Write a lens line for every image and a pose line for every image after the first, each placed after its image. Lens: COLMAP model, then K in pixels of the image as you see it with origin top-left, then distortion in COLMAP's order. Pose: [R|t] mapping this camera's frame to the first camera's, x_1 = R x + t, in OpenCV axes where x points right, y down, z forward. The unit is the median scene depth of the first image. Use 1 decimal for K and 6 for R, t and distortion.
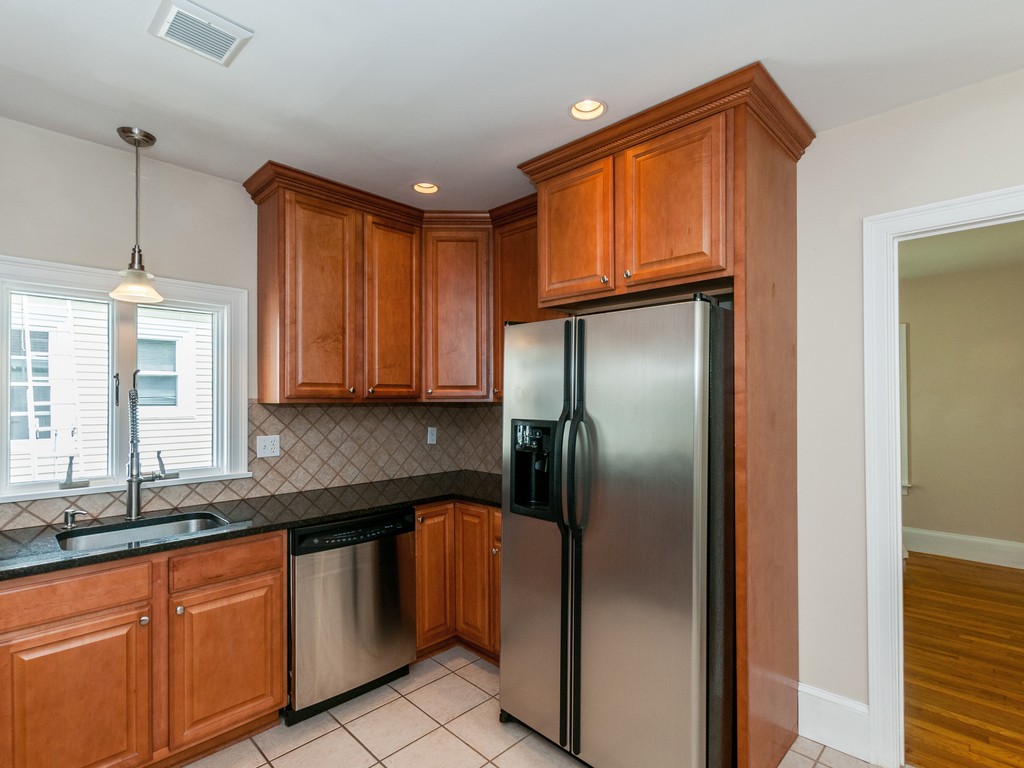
lens RADIAL K [[507.9, 0, 512.2], [0, 507.9, 391.3], [0, 0, 1]] dist [0.002763, -0.000207]
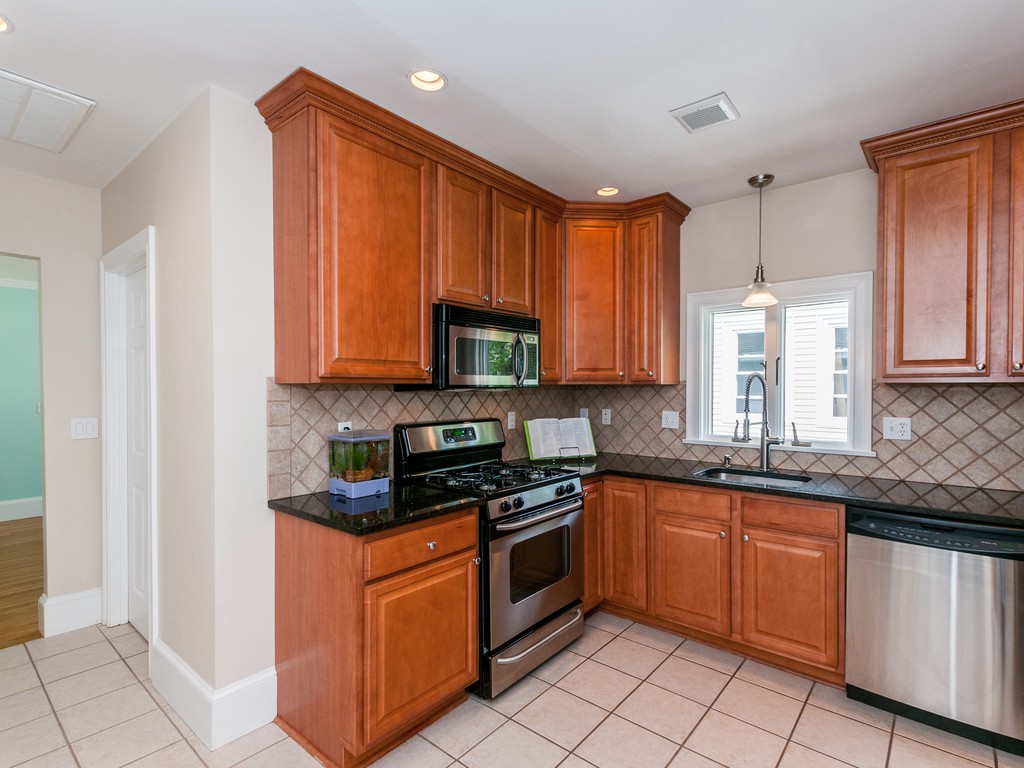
lens RADIAL K [[507.9, 0, 512.2], [0, 507.9, 391.3], [0, 0, 1]] dist [0.002763, -0.000207]
pose [[0.063990, 0.009048, -0.997910, 0.478488], [0.015063, 0.999836, 0.010031, 0.019280], [0.997837, -0.015674, 0.063843, 0.239799]]
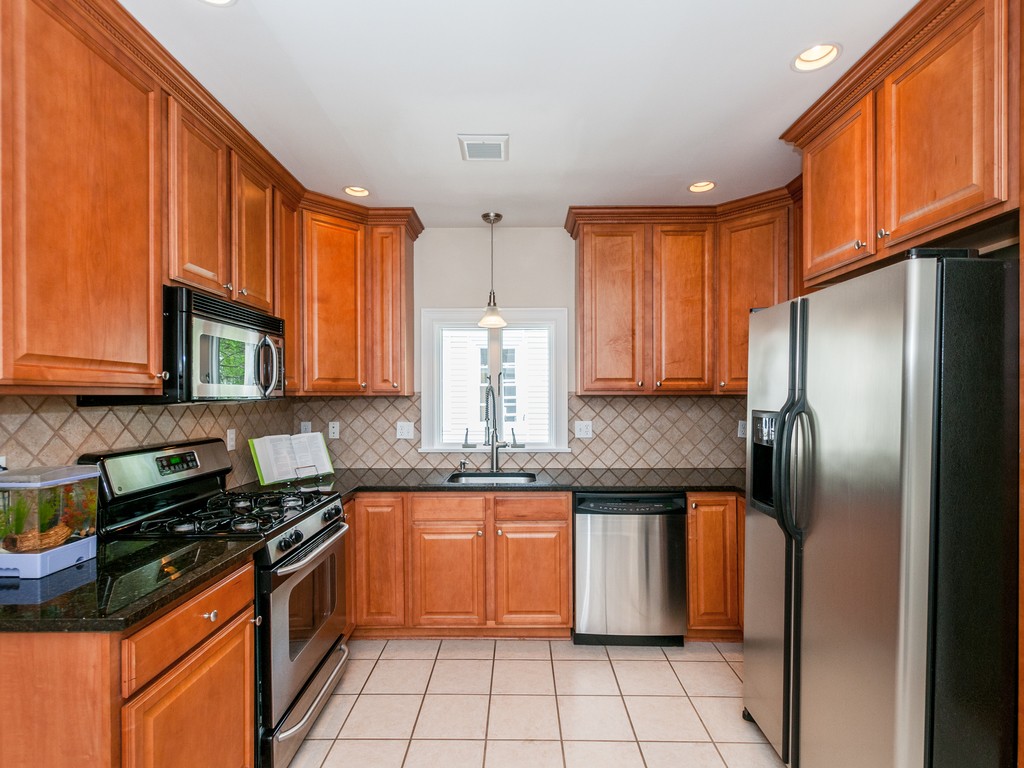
lens RADIAL K [[500.4, 0, 513.1], [0, 500.4, 395.4], [0, 0, 1]] dist [0.000568, -0.001075]
pose [[0.690648, -0.001649, -0.723189, 0.333484], [0.011510, 0.999896, 0.008712, 0.011852], [0.723099, -0.014341, 0.690595, 0.015747]]
